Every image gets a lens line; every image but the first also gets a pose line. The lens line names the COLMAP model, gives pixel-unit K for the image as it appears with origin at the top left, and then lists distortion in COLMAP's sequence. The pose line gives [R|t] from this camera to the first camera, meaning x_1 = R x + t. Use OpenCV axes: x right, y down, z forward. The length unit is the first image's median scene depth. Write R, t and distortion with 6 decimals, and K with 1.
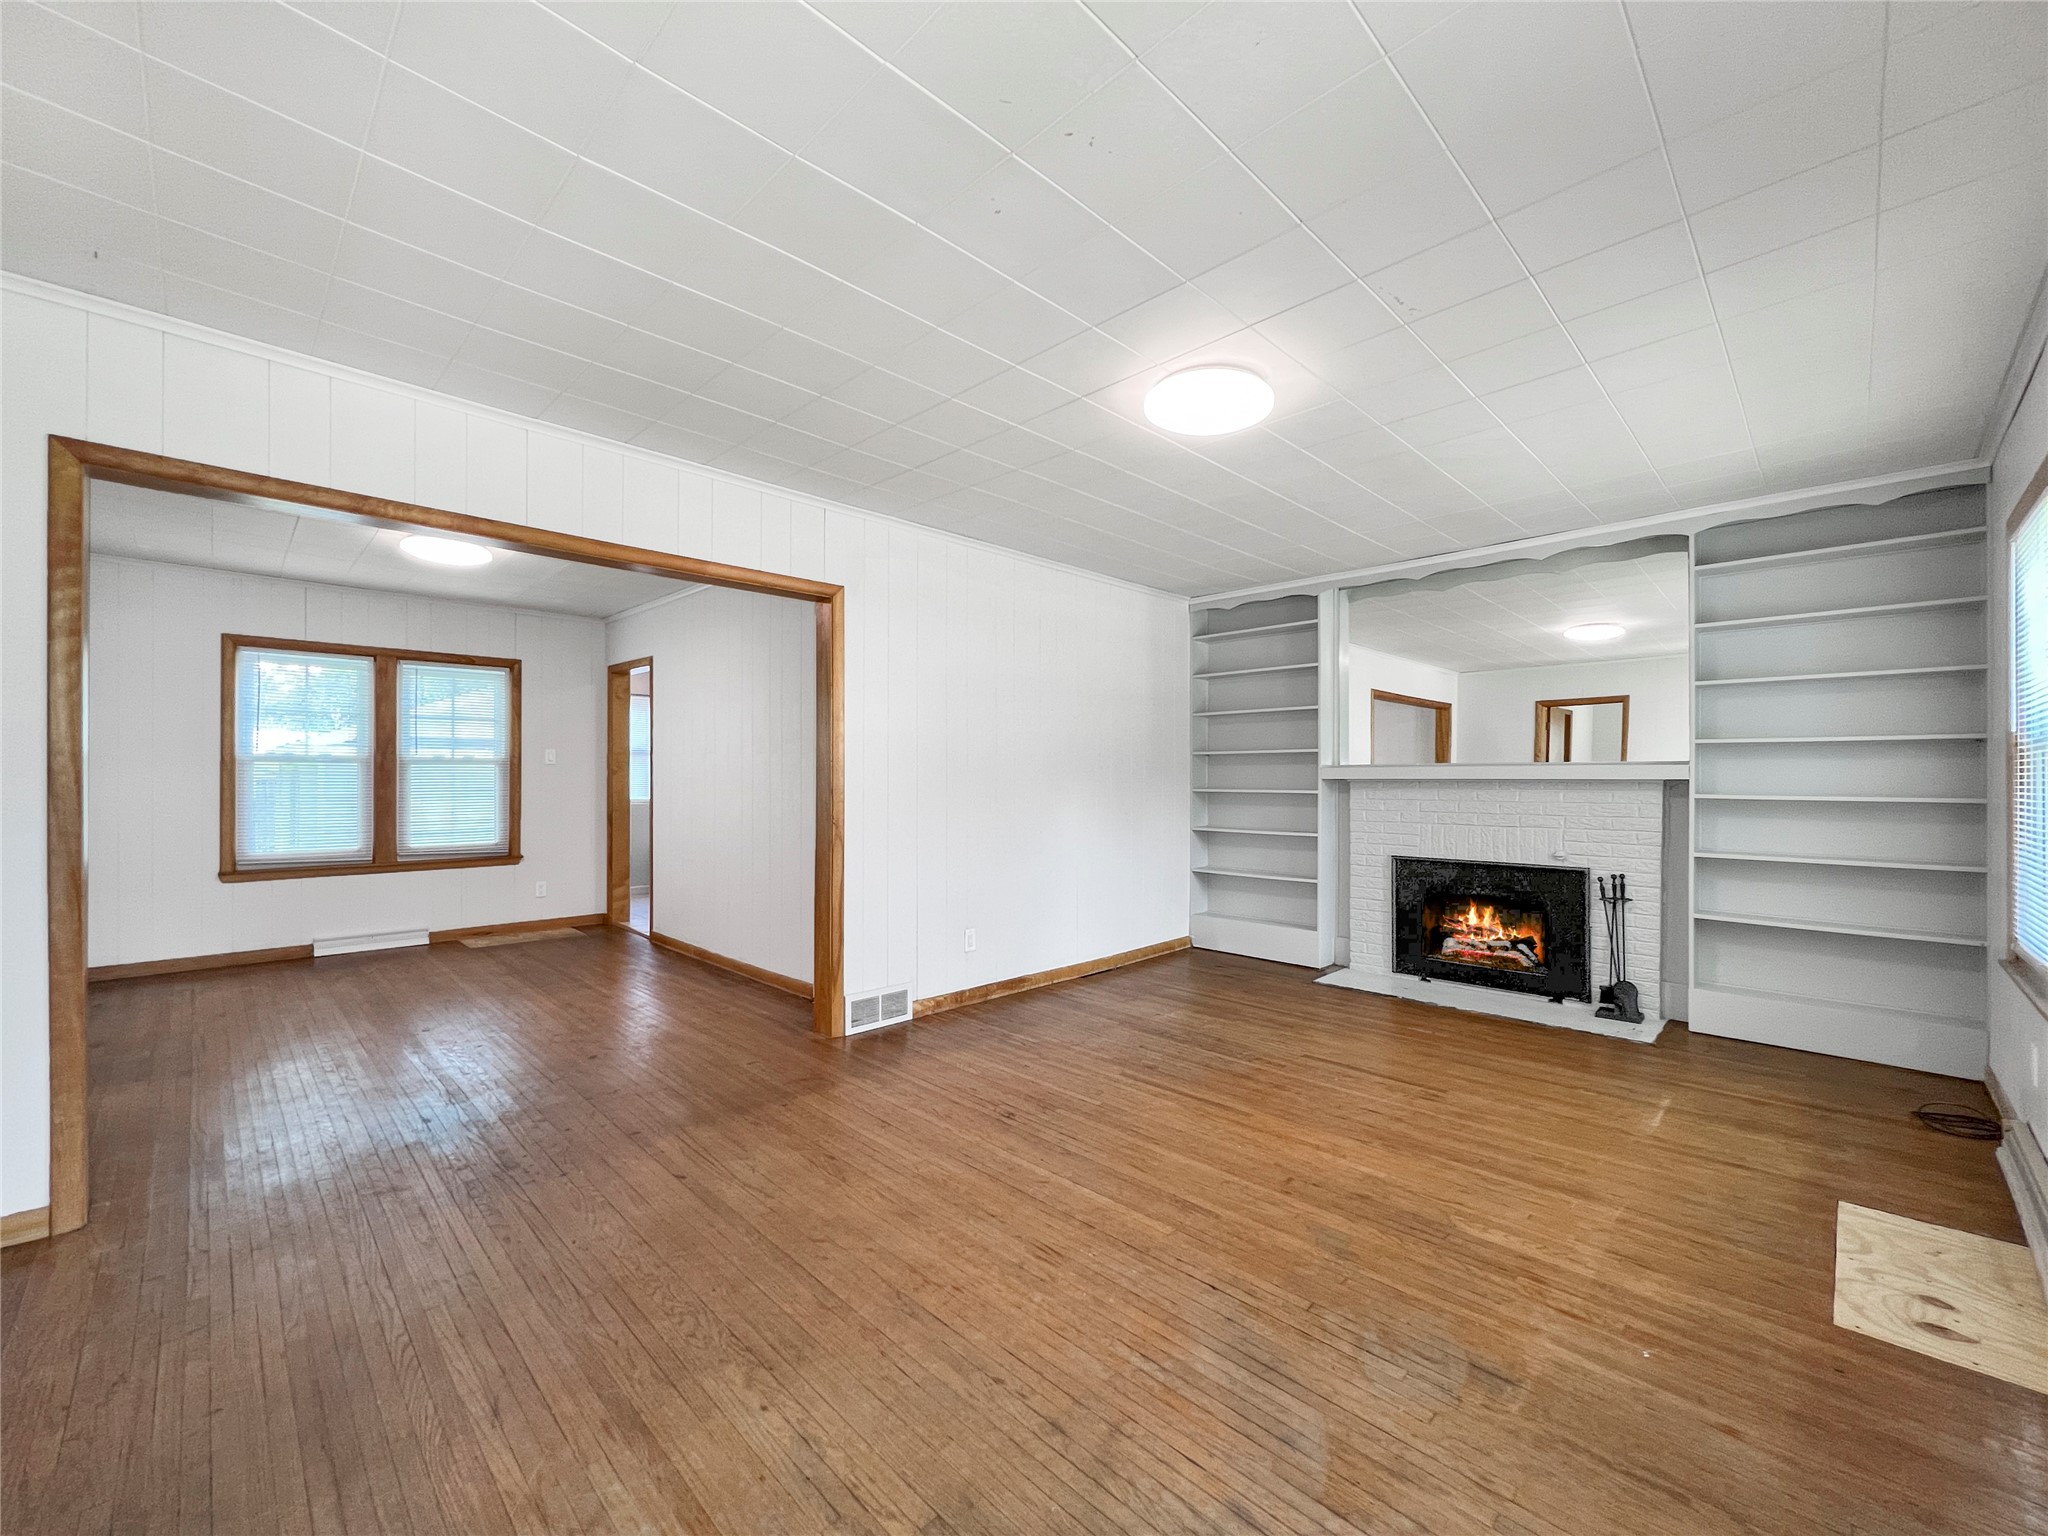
lens RADIAL K [[828.7, 0, 1013.8], [0, 828.7, 762.2], [0, 0, 1]] dist [0.012237, 0.000262]
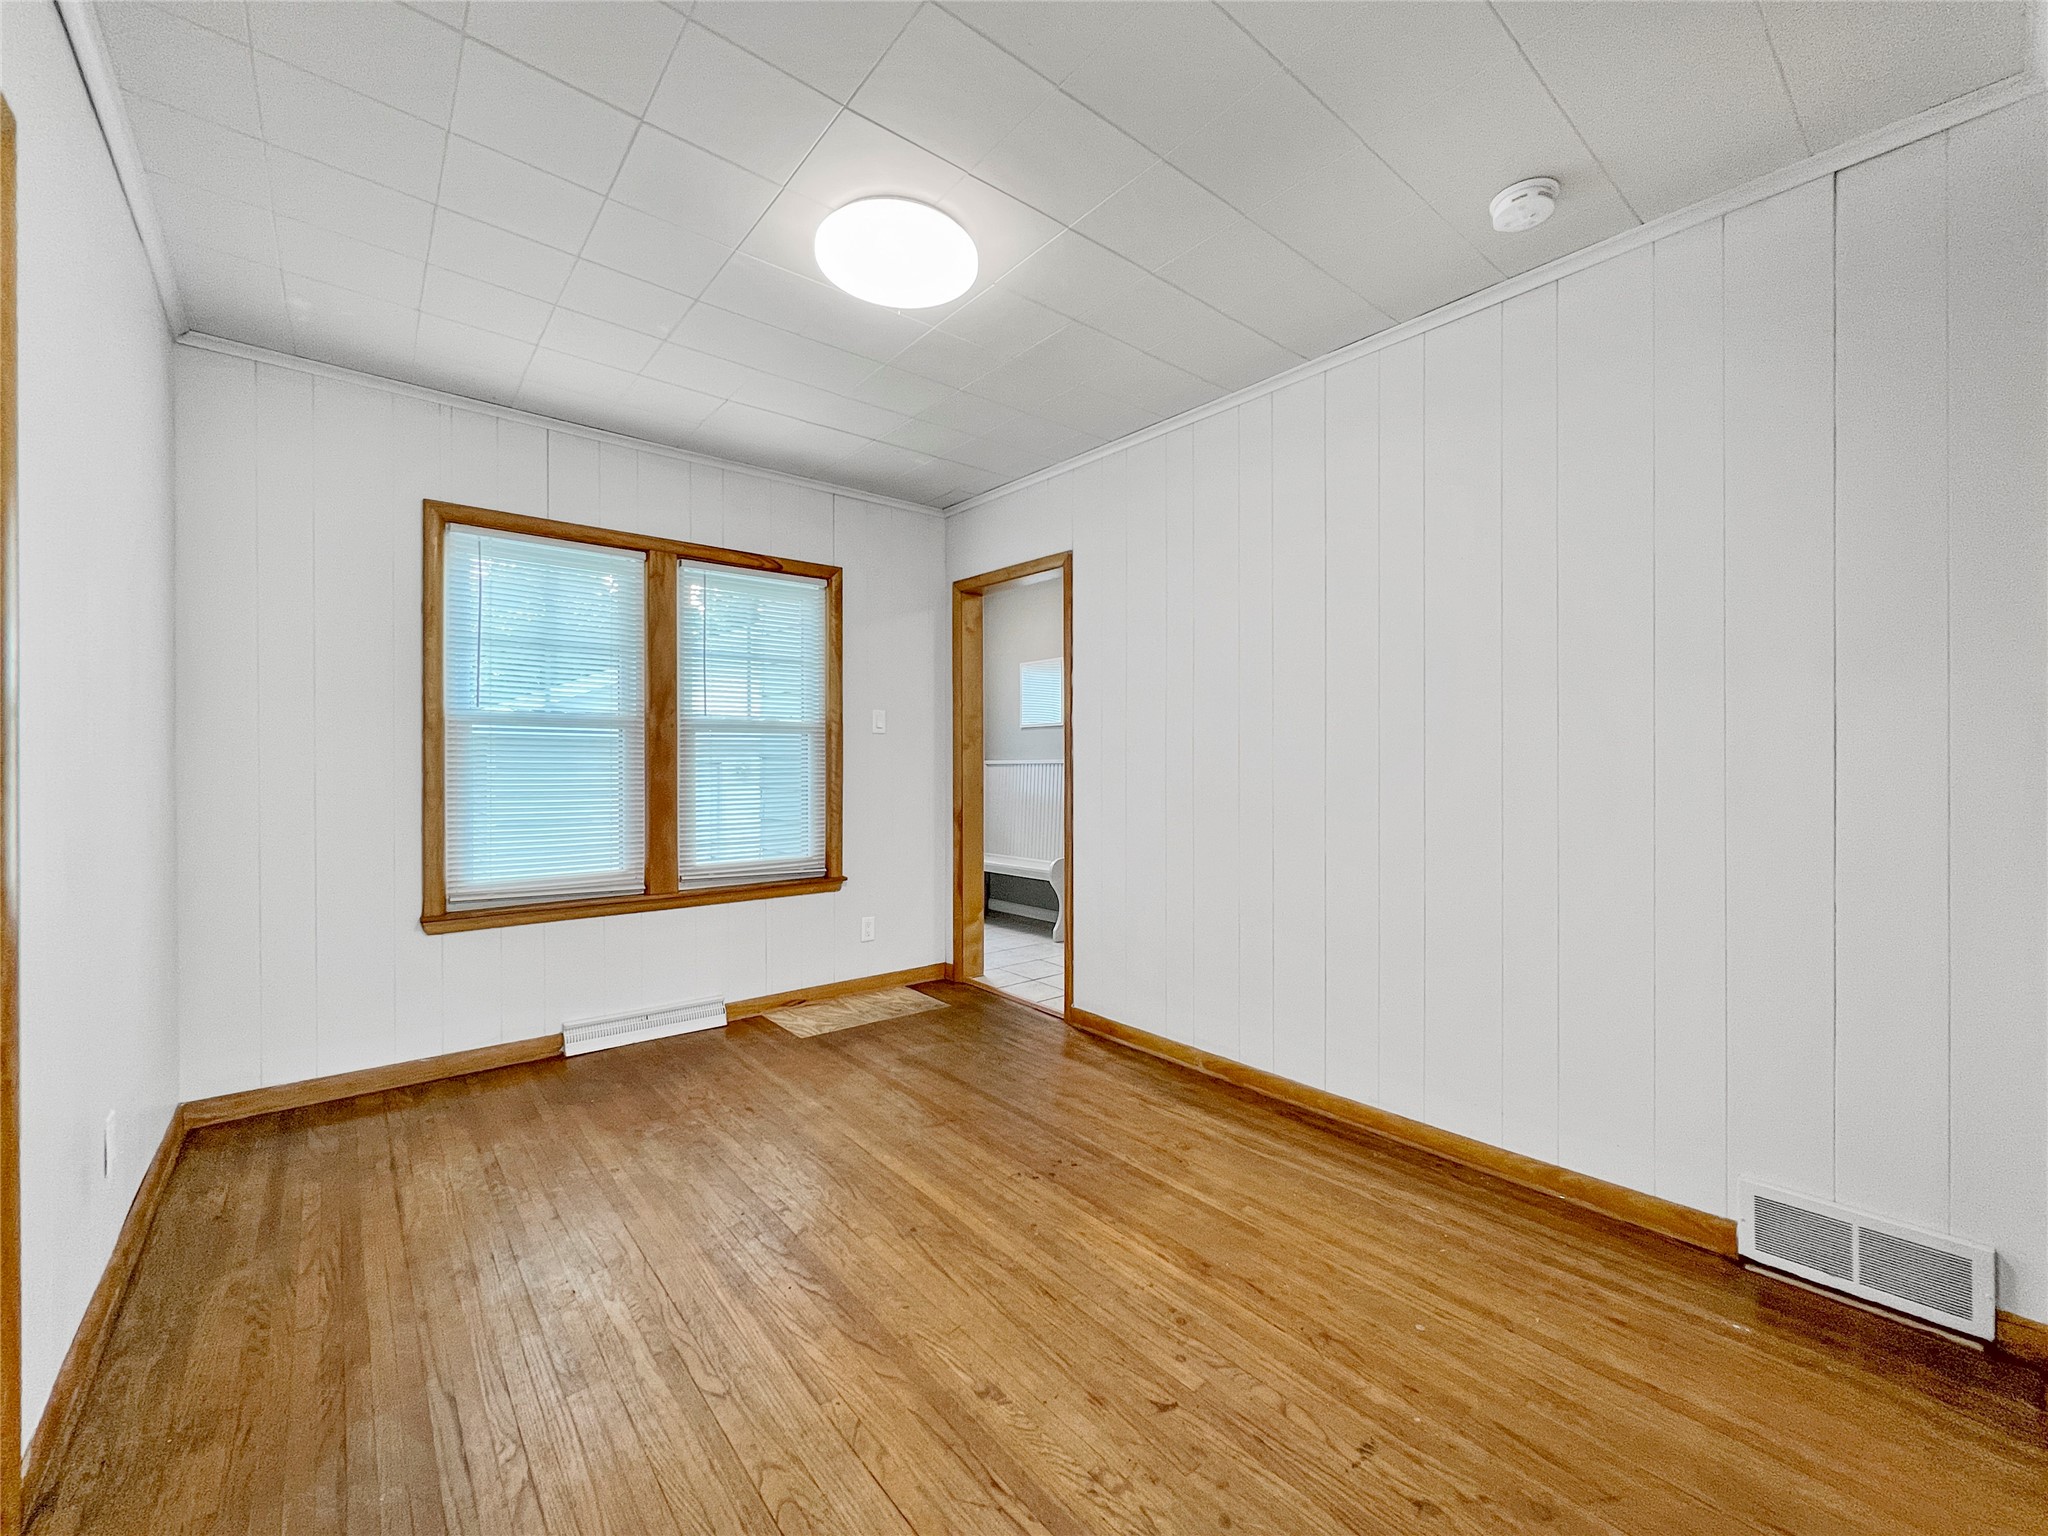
lens RADIAL K [[828.0, 0, 1028.3], [0, 828.0, 751.3], [0, 0, 1]] dist [-0.002034, -0.000401]
pose [[0.997675, -0.001138, -0.068147, -0.447738], [0.001597, 0.999976, 0.006685, 0.013991], [0.068137, -0.006779, 0.997653, 0.421002]]
